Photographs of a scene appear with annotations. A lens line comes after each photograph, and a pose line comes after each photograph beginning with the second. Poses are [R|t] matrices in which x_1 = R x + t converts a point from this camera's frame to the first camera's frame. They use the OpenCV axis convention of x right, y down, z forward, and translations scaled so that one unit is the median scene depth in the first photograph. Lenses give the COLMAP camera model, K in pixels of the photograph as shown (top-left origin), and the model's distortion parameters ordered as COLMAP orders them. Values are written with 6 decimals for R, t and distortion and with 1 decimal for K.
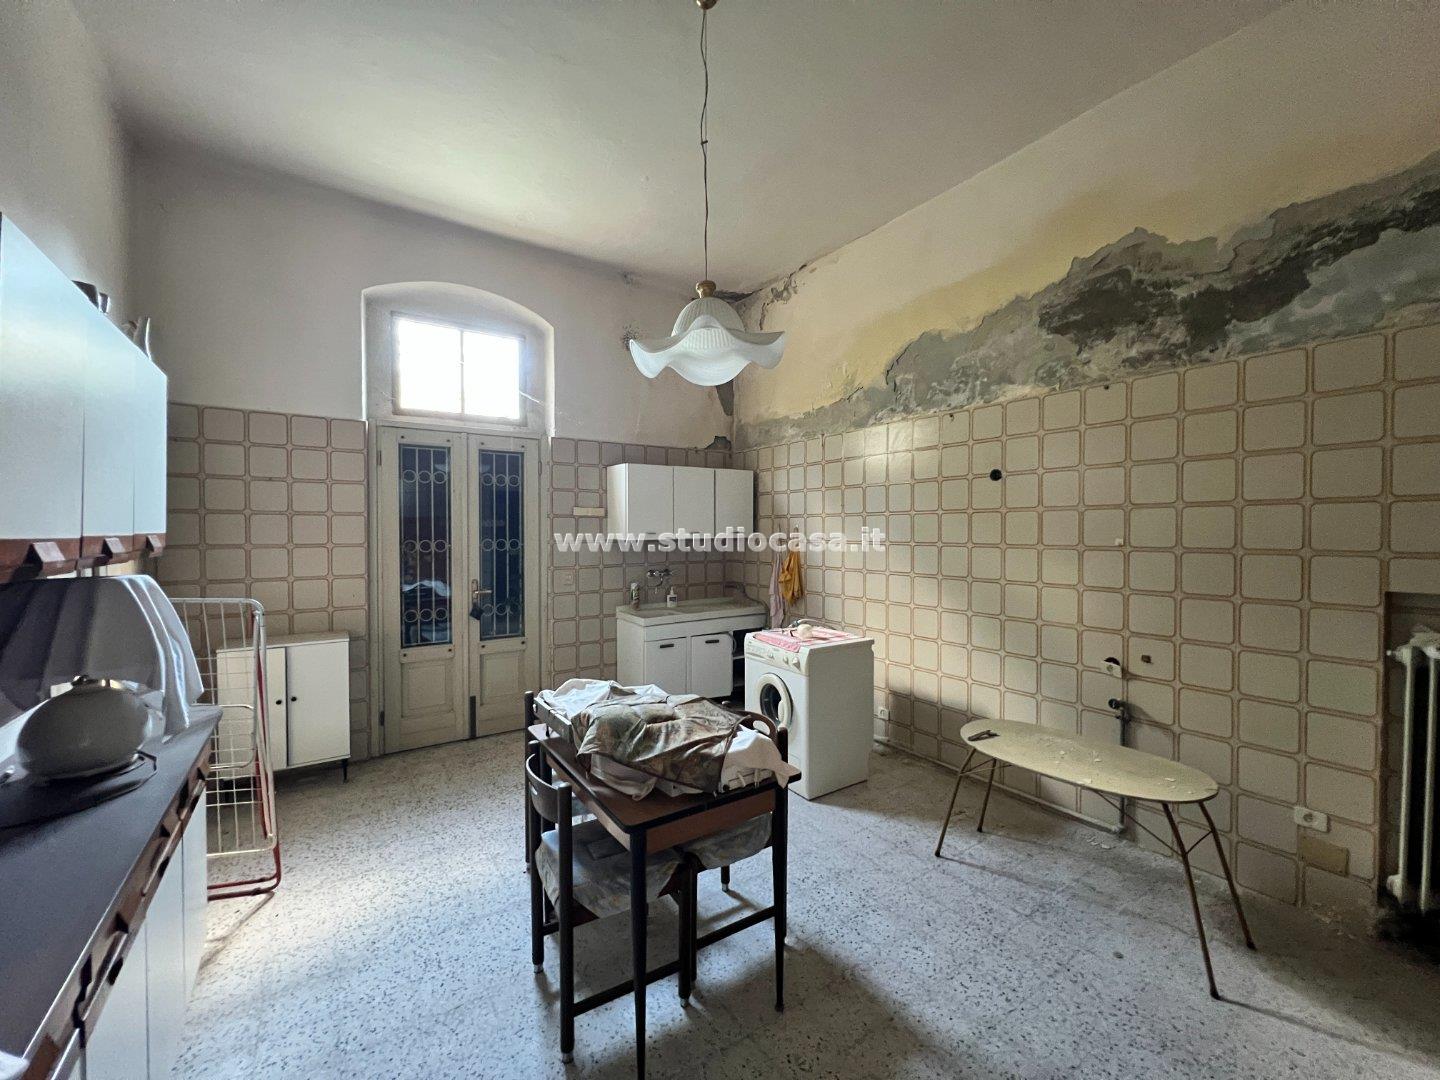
lens RADIAL K [[579.8, 0, 713.8], [0, 579.8, 539.1], [0, 0, 1]] dist [0.000135, 0.000389]
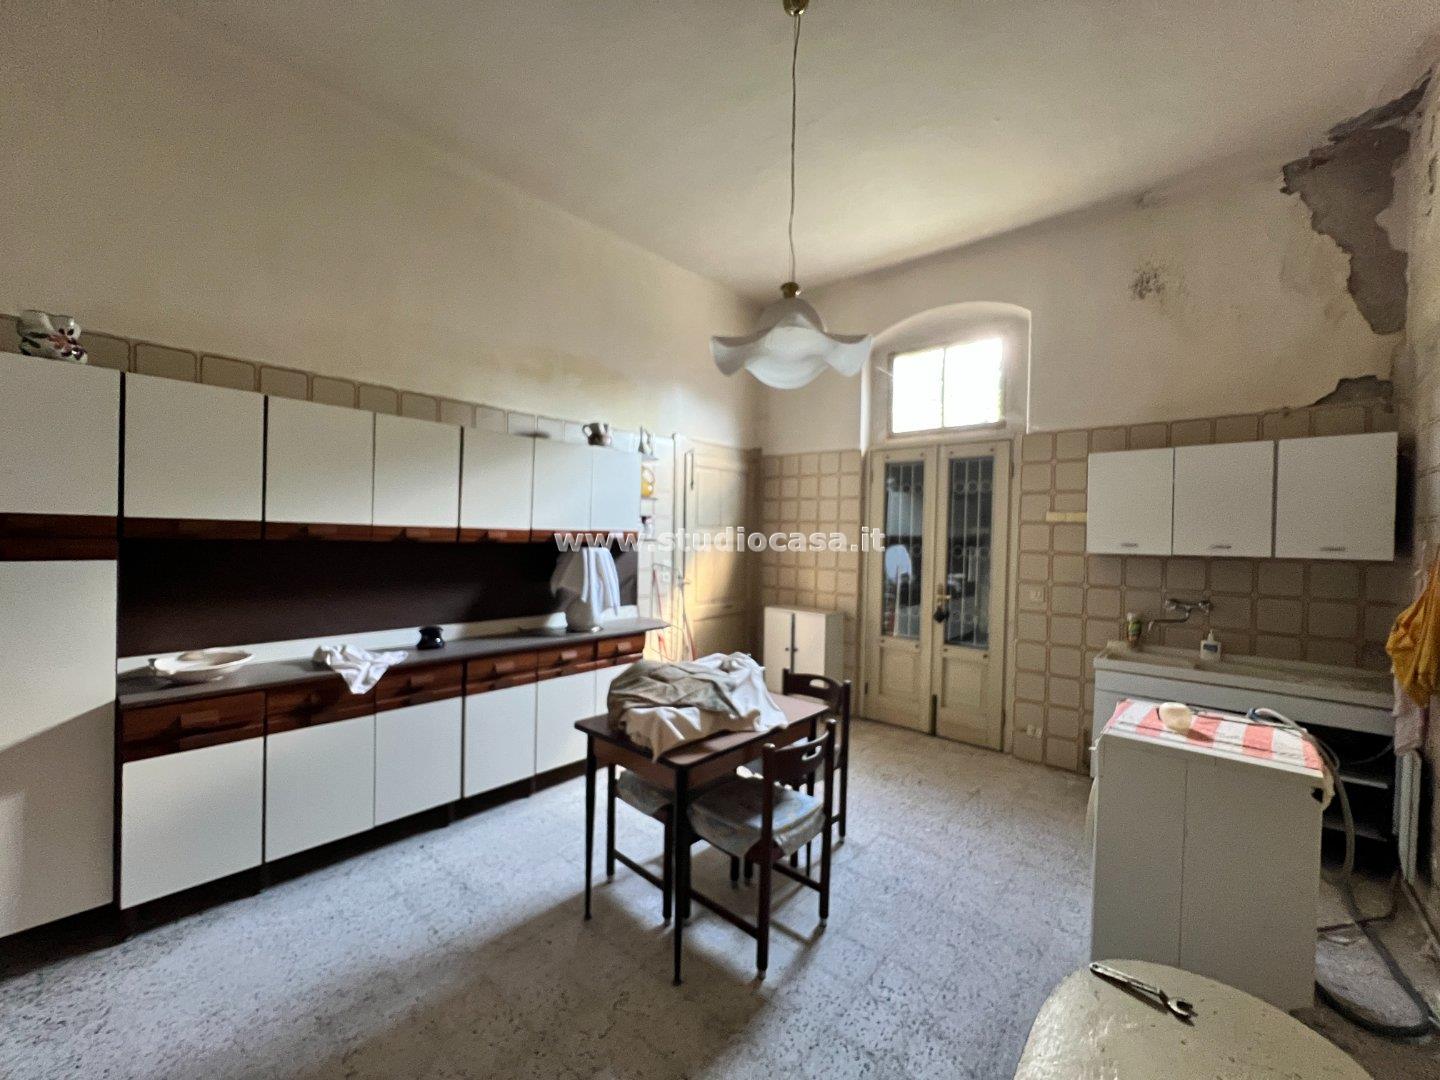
lens RADIAL K [[580.7, 0, 715.6], [0, 580.7, 540.8], [0, 0, 1]] dist [0.000303, 0.000083]
pose [[0.259987, 0.017510, -0.965453, 0.482744], [-0.039197, 0.999203, 0.007567, -0.000509], [0.964816, 0.035875, 0.260466, 0.326903]]
